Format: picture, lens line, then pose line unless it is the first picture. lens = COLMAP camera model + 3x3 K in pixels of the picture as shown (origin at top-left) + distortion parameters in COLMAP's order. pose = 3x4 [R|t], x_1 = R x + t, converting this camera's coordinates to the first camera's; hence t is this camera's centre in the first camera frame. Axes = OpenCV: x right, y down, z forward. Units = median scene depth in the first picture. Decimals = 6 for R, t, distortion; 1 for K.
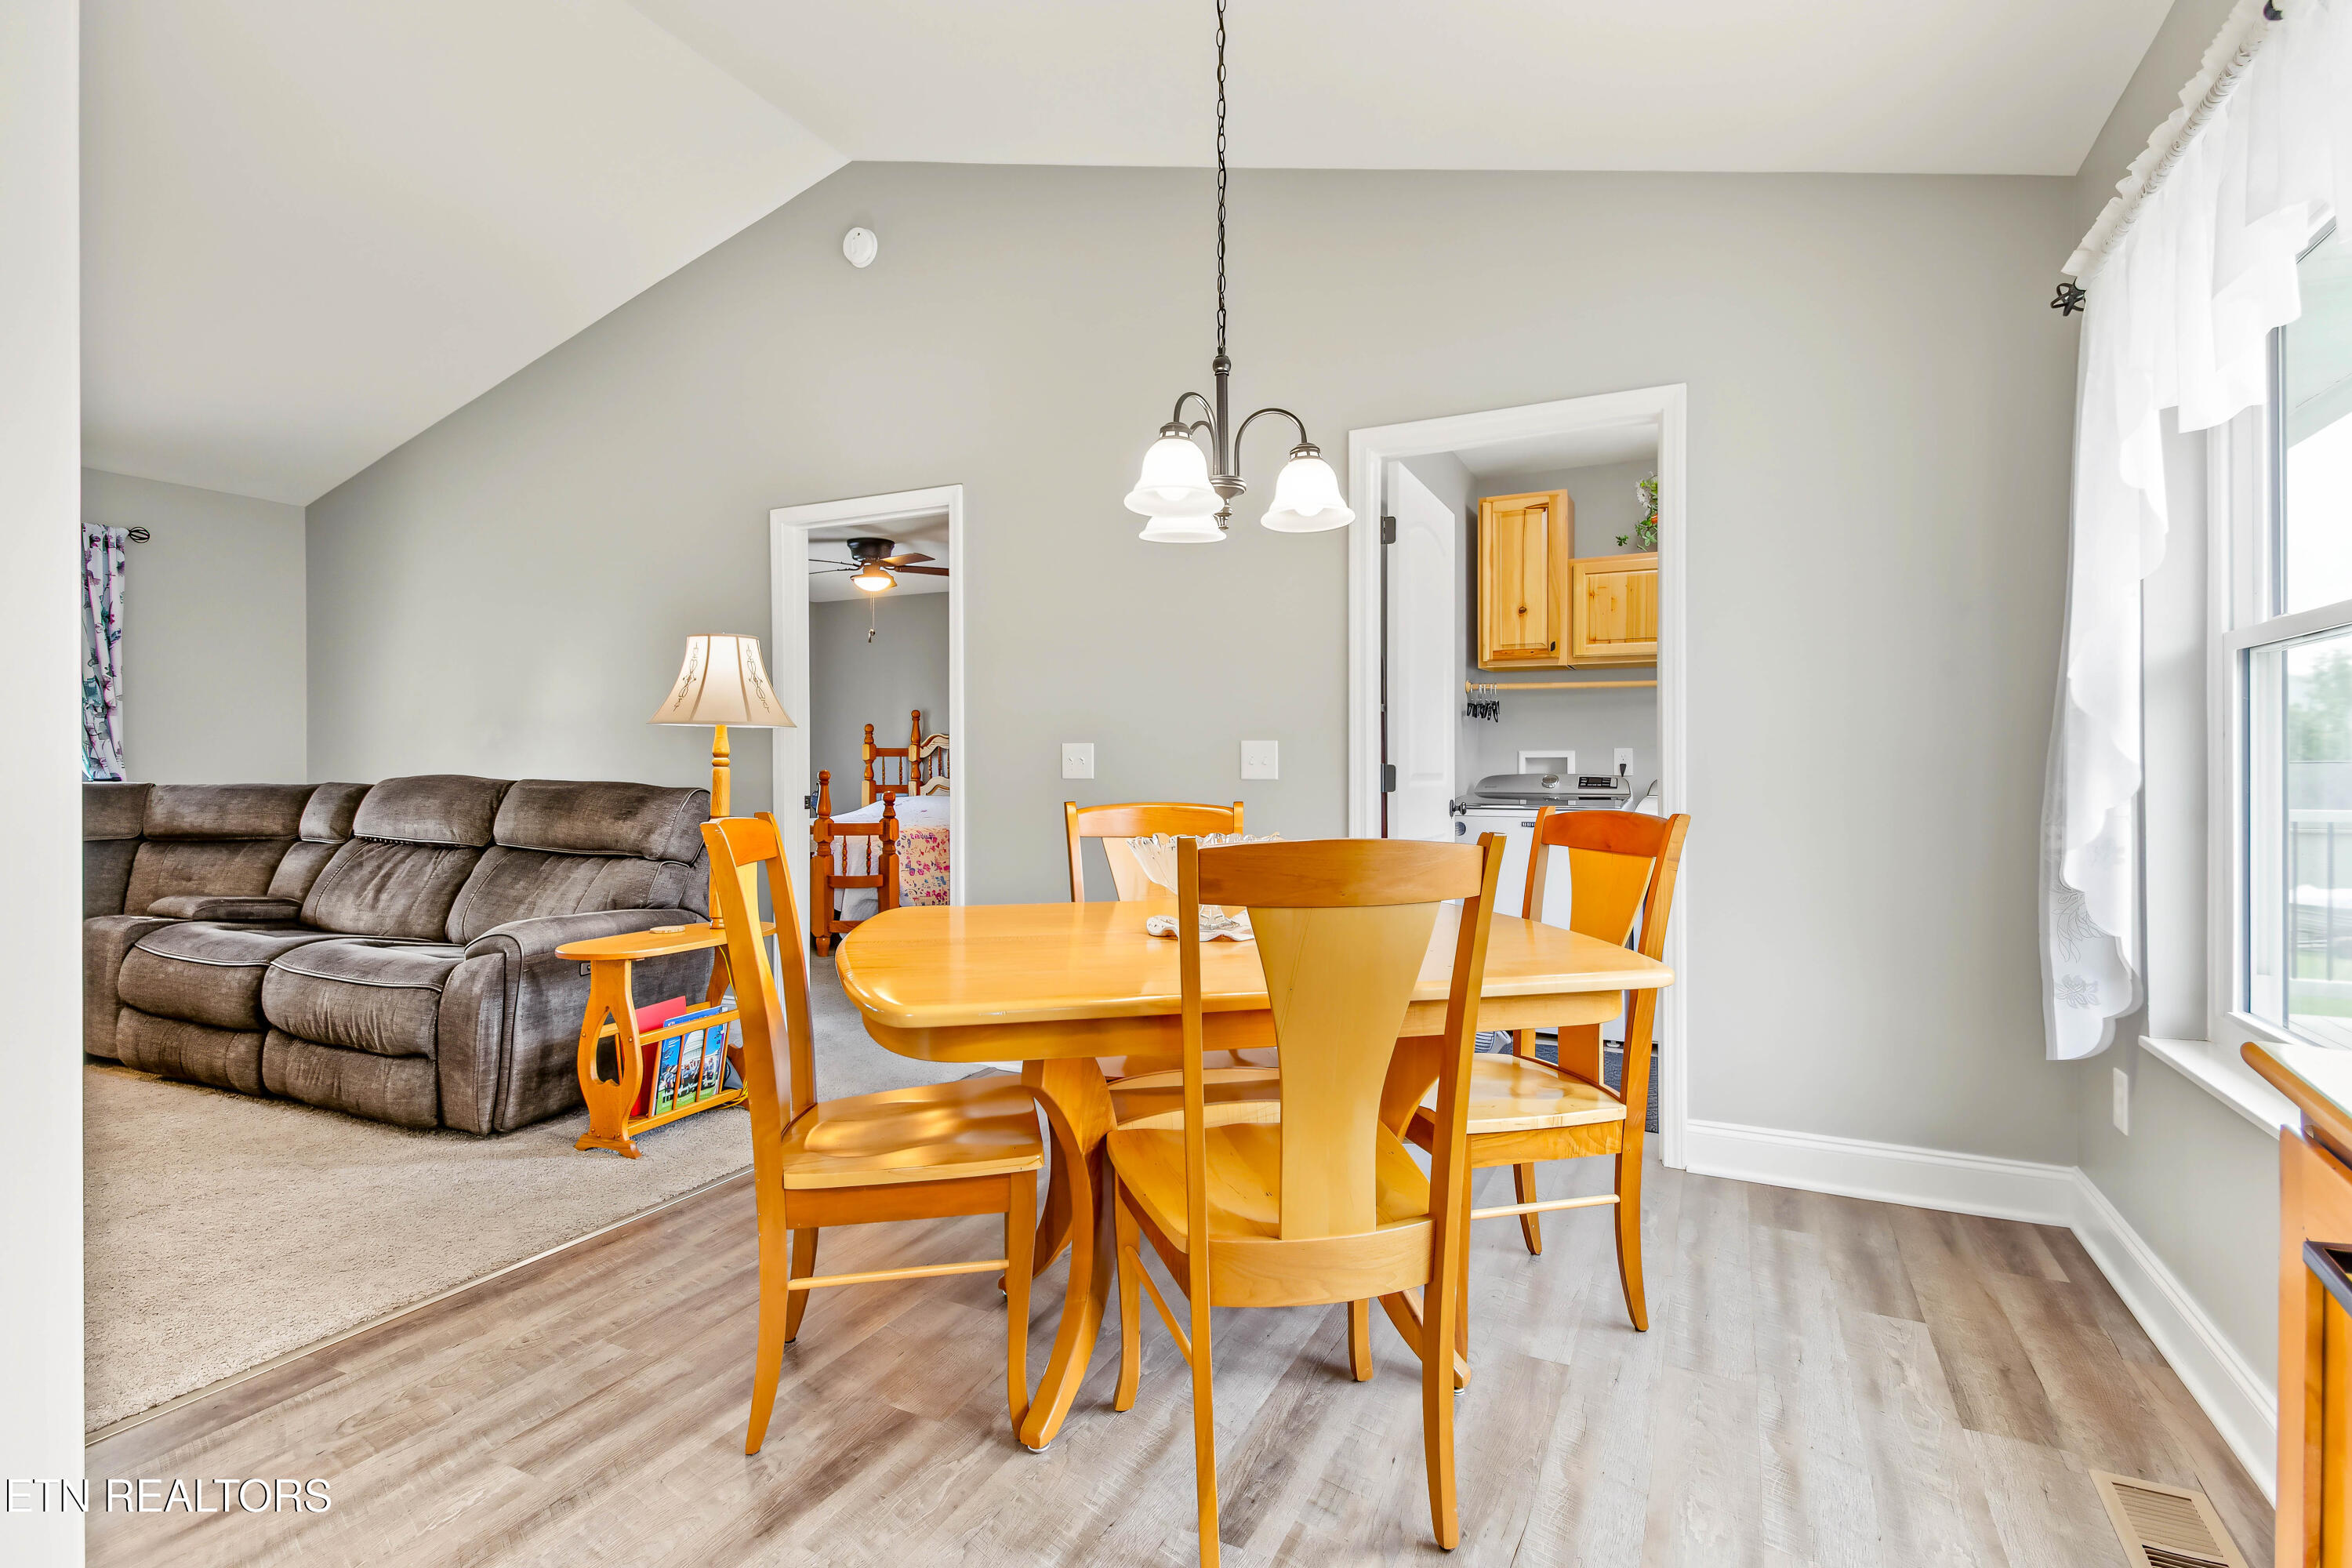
lens RADIAL K [[1101.4, 0, 1177.9], [0, 1101.4, 780.4], [0, 0, 1]] dist [0.000881, -0.000654]
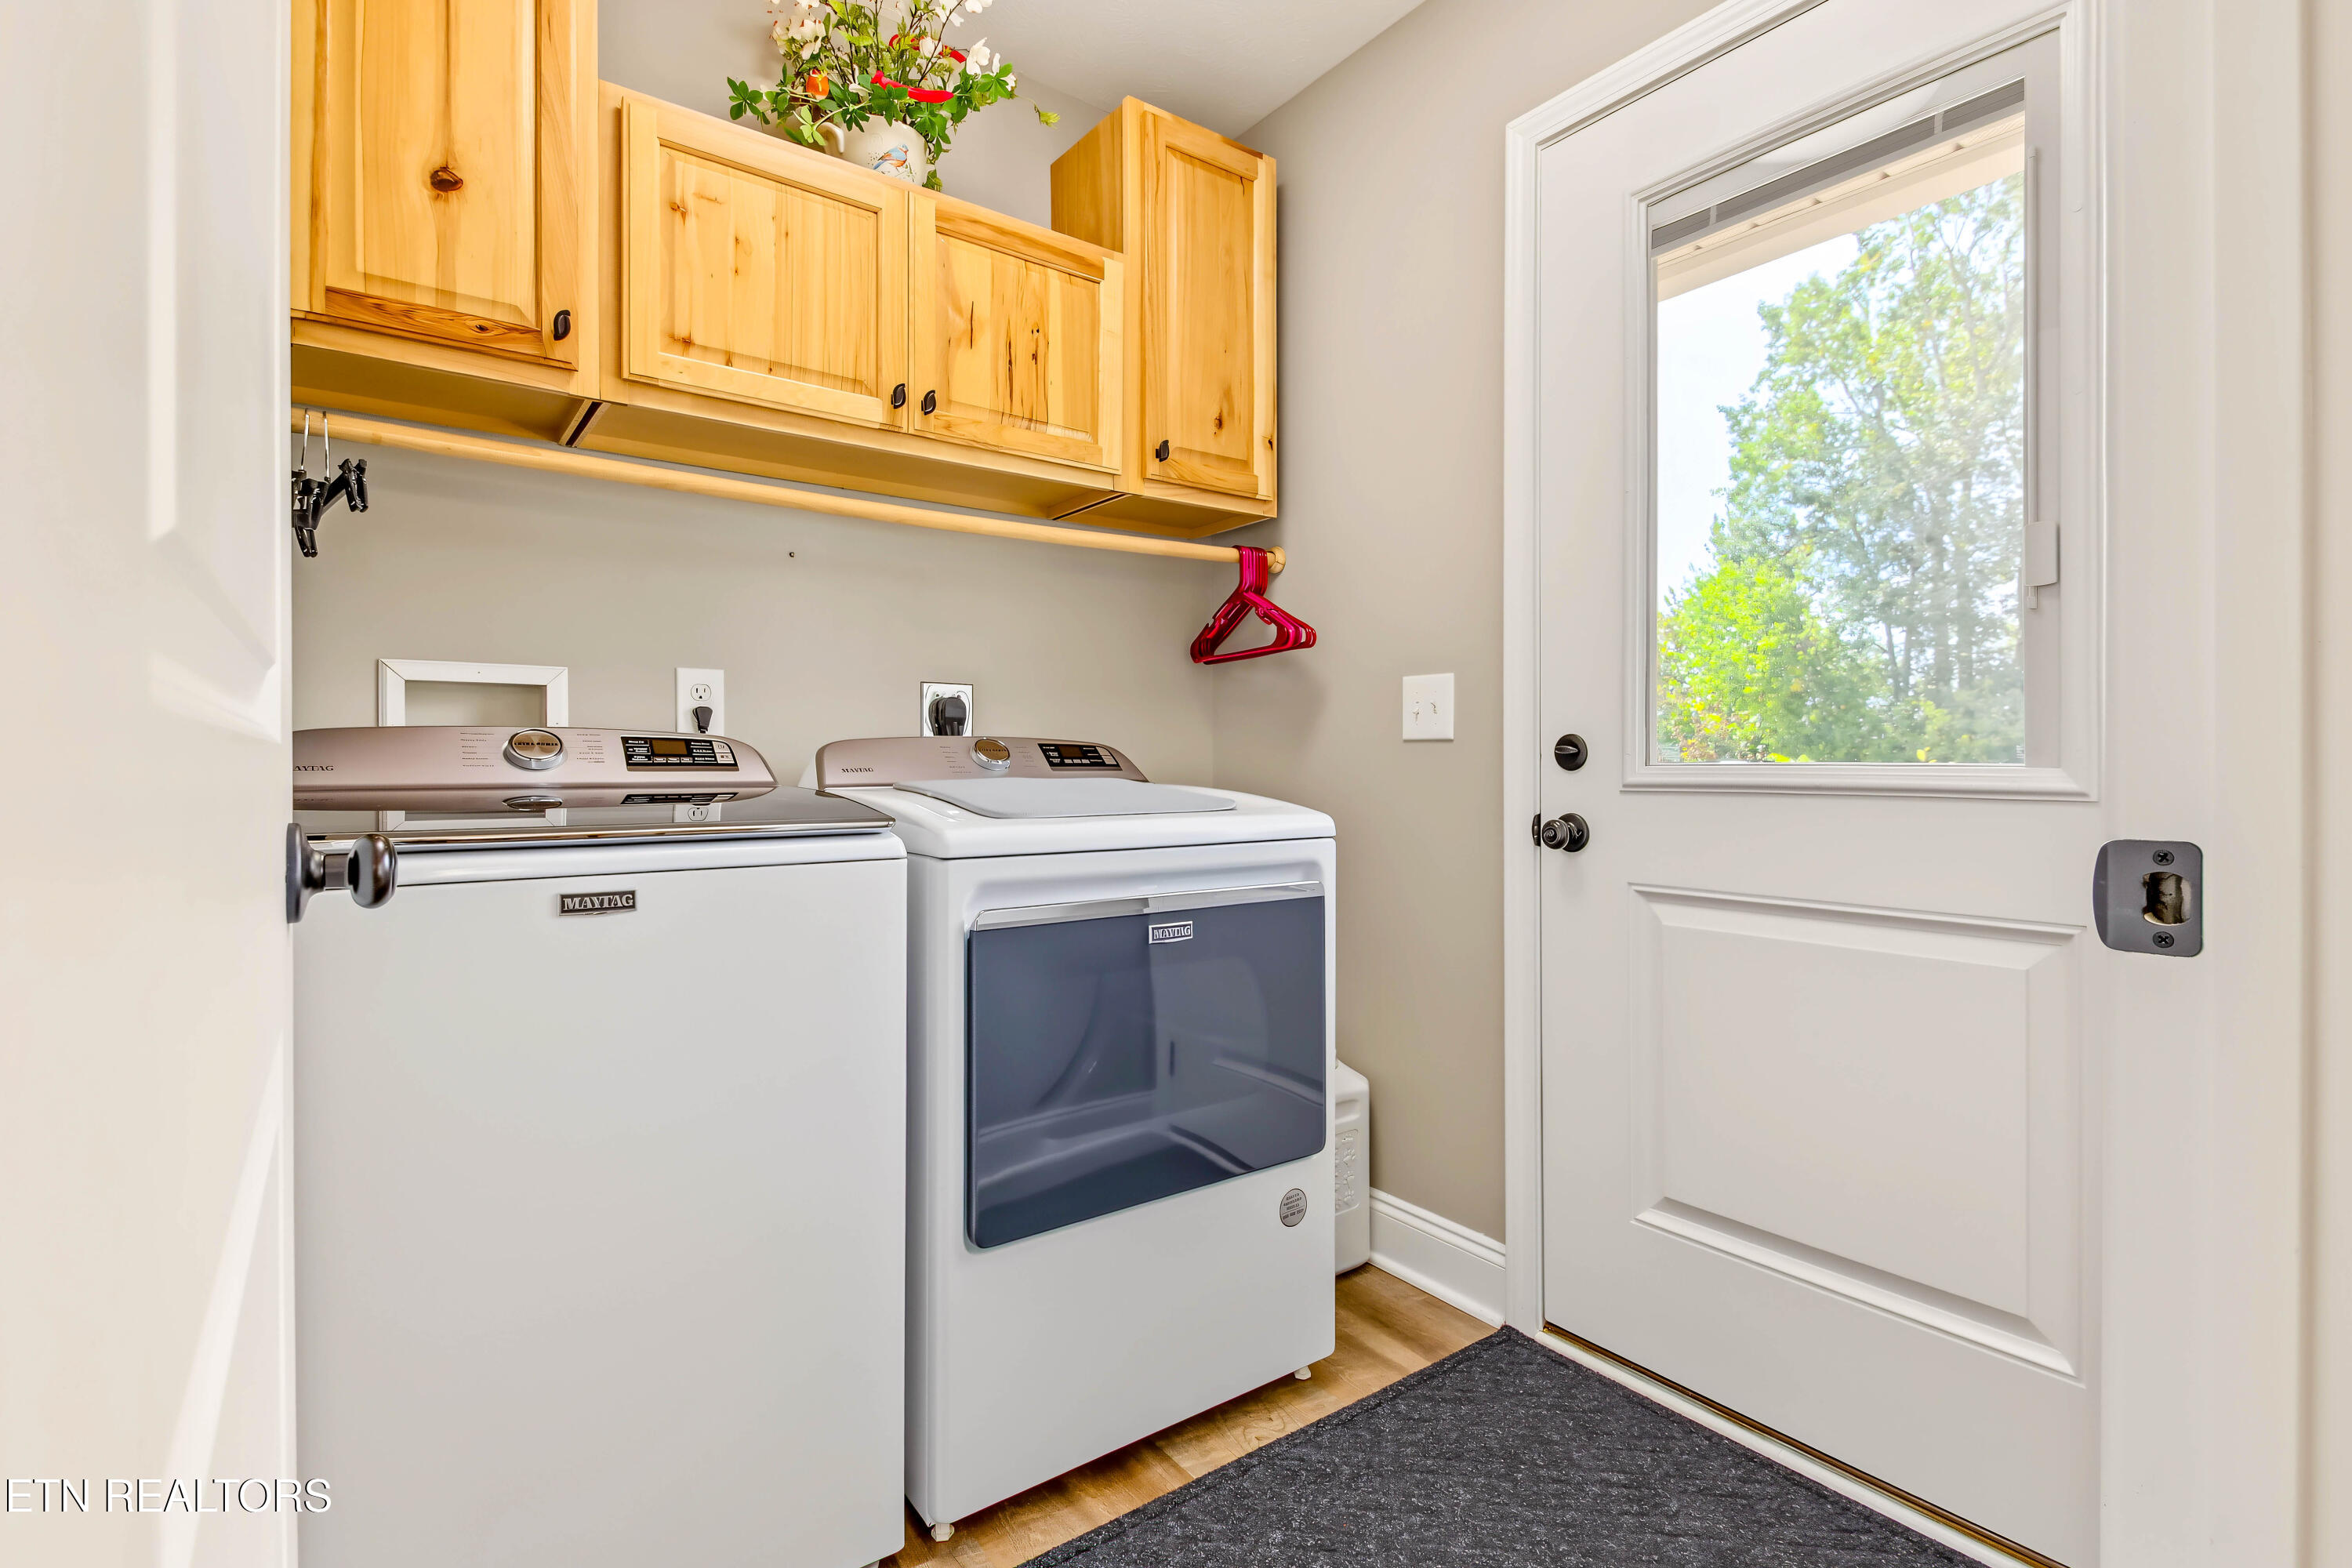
lens RADIAL K [[1101.4, 0, 1177.4], [0, 1101.4, 772.1], [0, 0, 1]] dist [0.000881, -0.000654]
pose [[0.453129, -0.009572, 0.891394, 0.133812], [0.005274, 0.999954, 0.008057, 0.006277], [-0.891430, 0.001050, 0.453158, 0.687490]]
